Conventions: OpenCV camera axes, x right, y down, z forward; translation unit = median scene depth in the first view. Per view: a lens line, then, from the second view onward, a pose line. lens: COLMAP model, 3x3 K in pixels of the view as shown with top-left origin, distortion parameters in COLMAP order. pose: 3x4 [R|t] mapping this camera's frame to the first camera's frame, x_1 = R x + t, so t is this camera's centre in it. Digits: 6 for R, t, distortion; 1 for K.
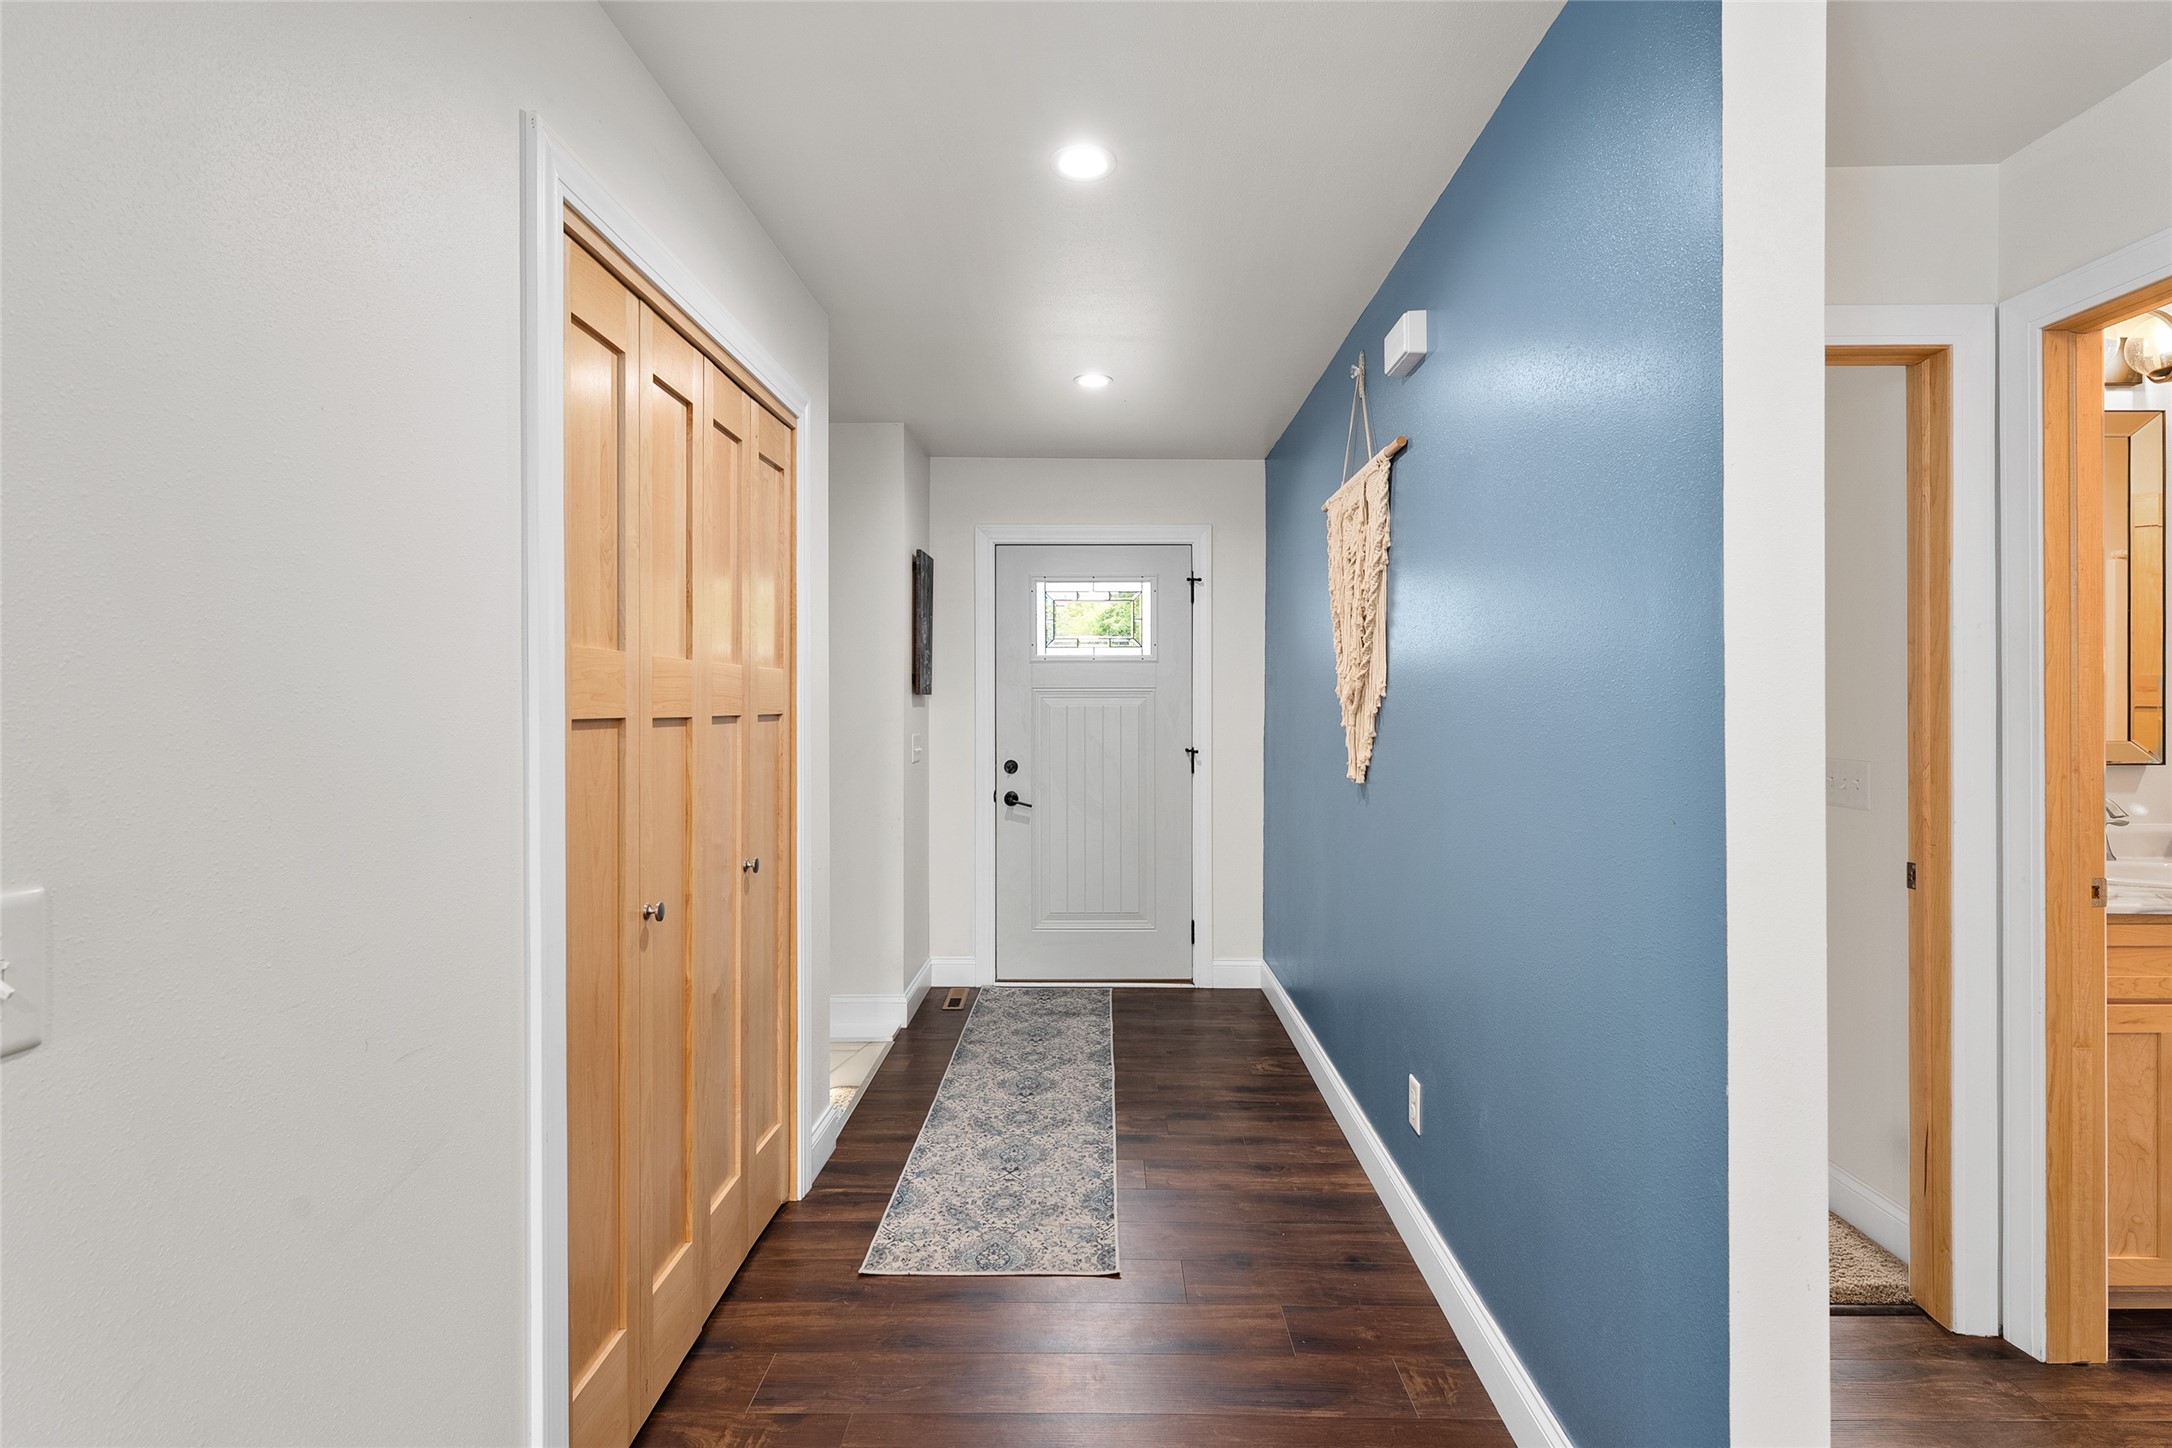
lens RADIAL K [[1105.6, 0, 1088.0], [0, 1105.6, 707.7], [0, 0, 1]] dist [-0.000179, 0.000004]
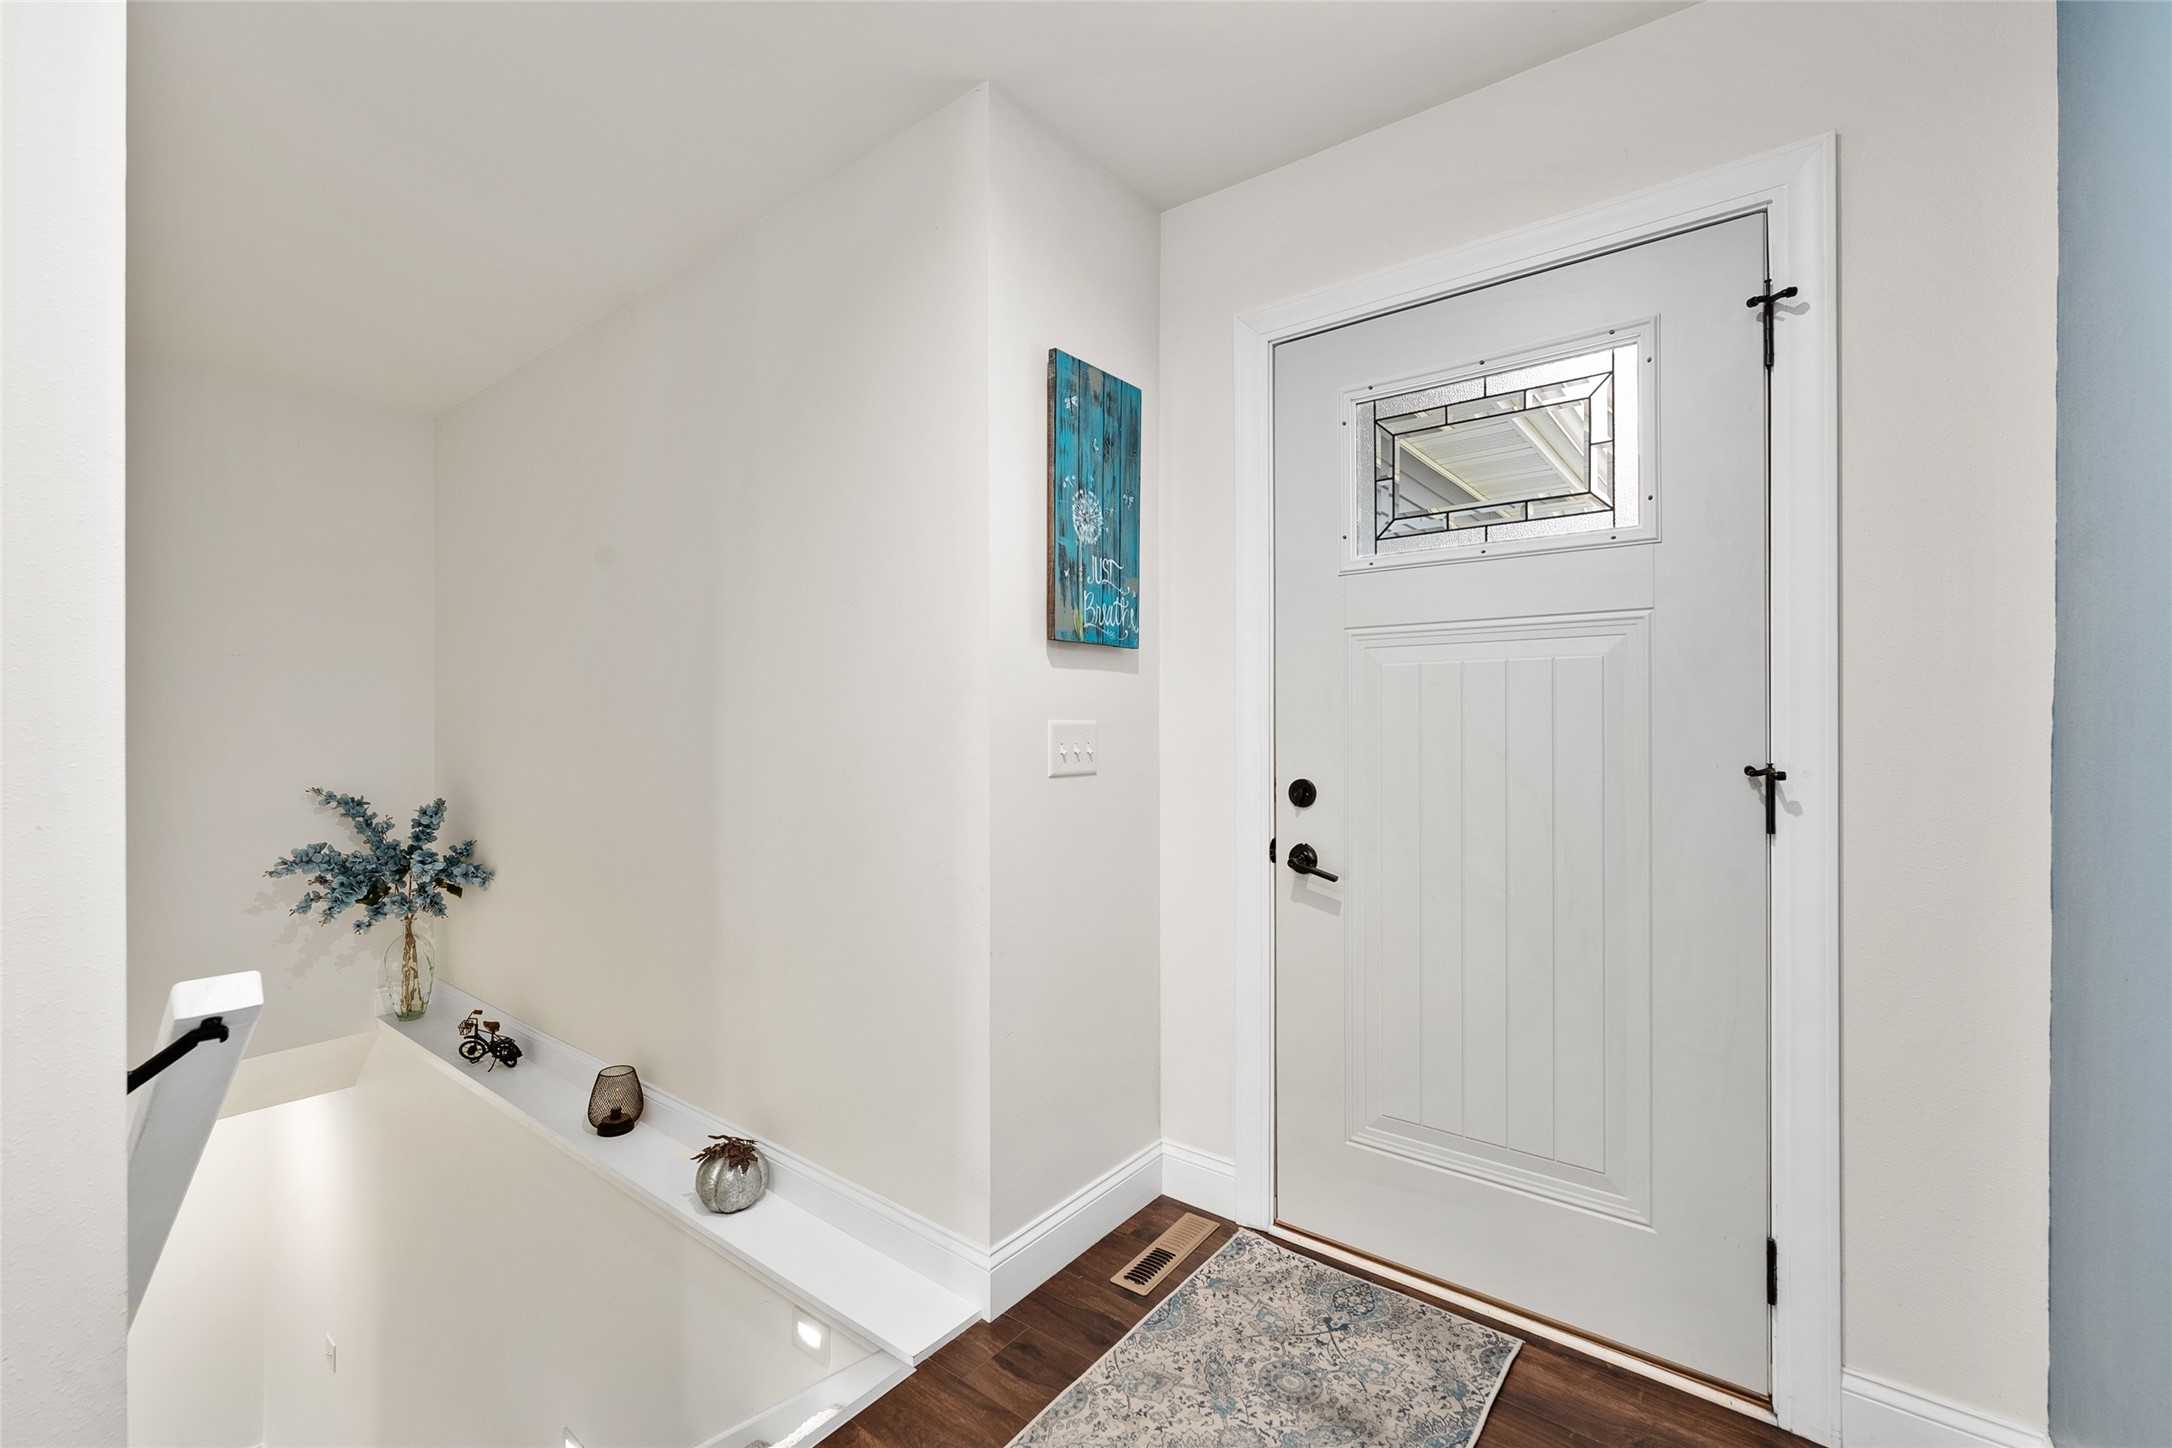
lens RADIAL K [[923.8, 0, 1077.6], [0, 923.8, 721.7], [0, 0, 1]] dist [-0.000681, -0.000305]
pose [[0.791599, 0.000401, -0.611041, 0.115489], [-0.004221, 0.999980, -0.004811, 0.028174], [0.611027, 0.006388, 0.791584, 0.714316]]
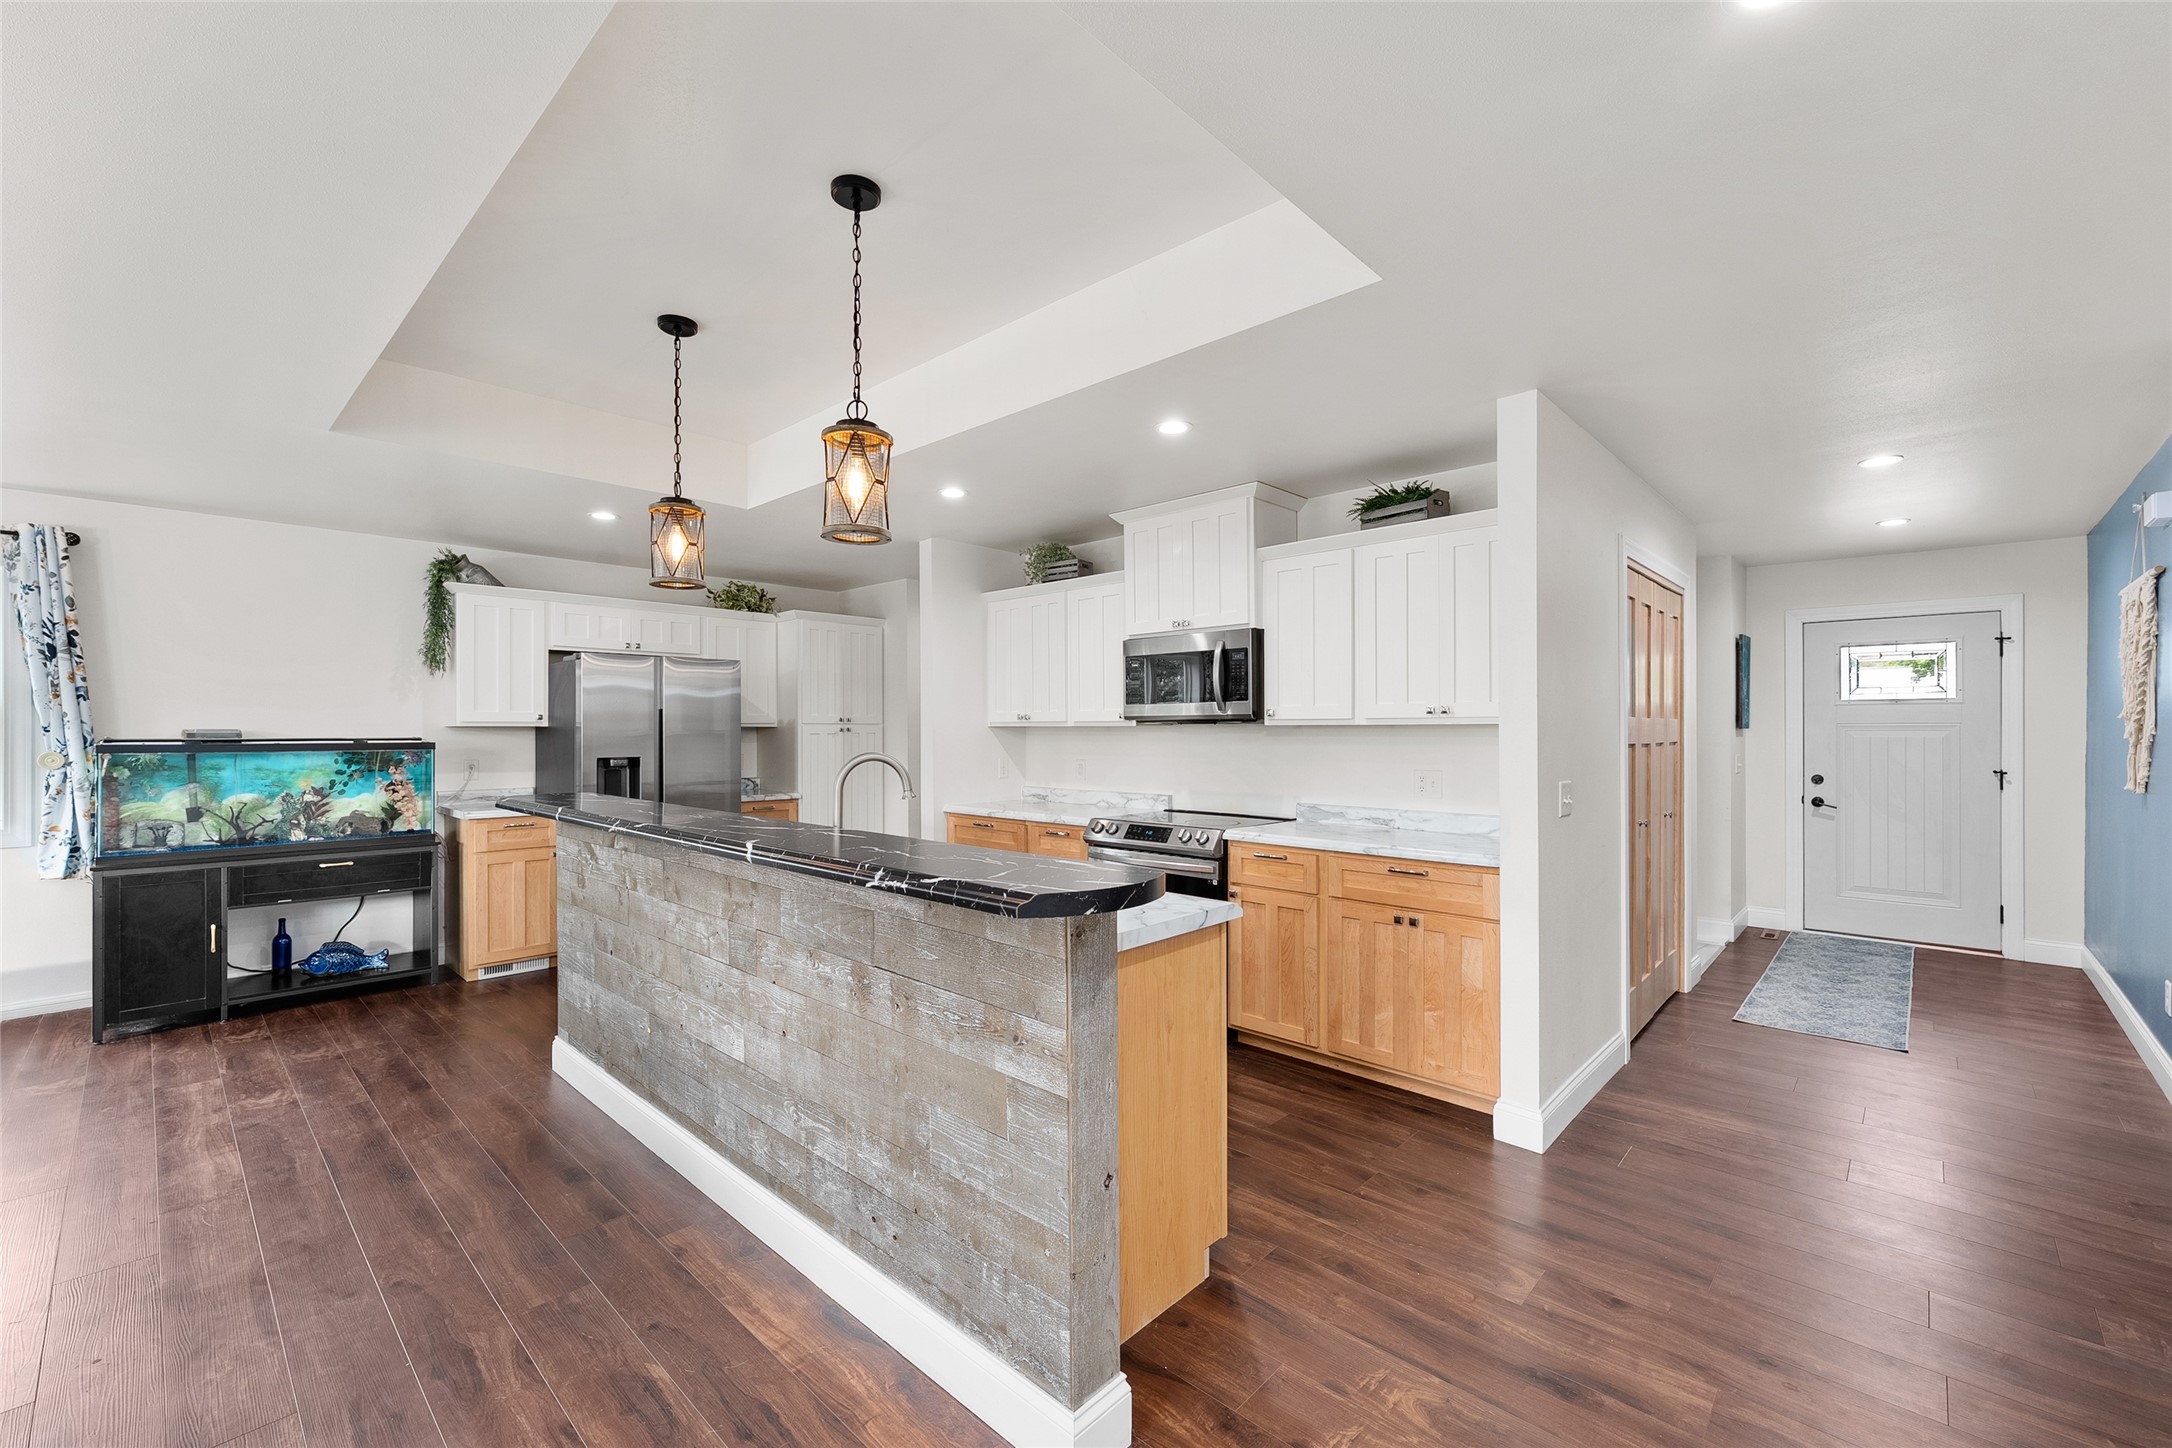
lens RADIAL K [[885.2, 0, 1096.9], [0, 885.2, 727.6], [0, 0, 1]] dist [0.001782, 0.000540]
pose [[0.740103, -0.000652, -0.672493, 0.012321], [-0.002625, 0.999989, -0.003859, -0.006930], [0.672488, 0.004621, 0.740094, -0.529369]]
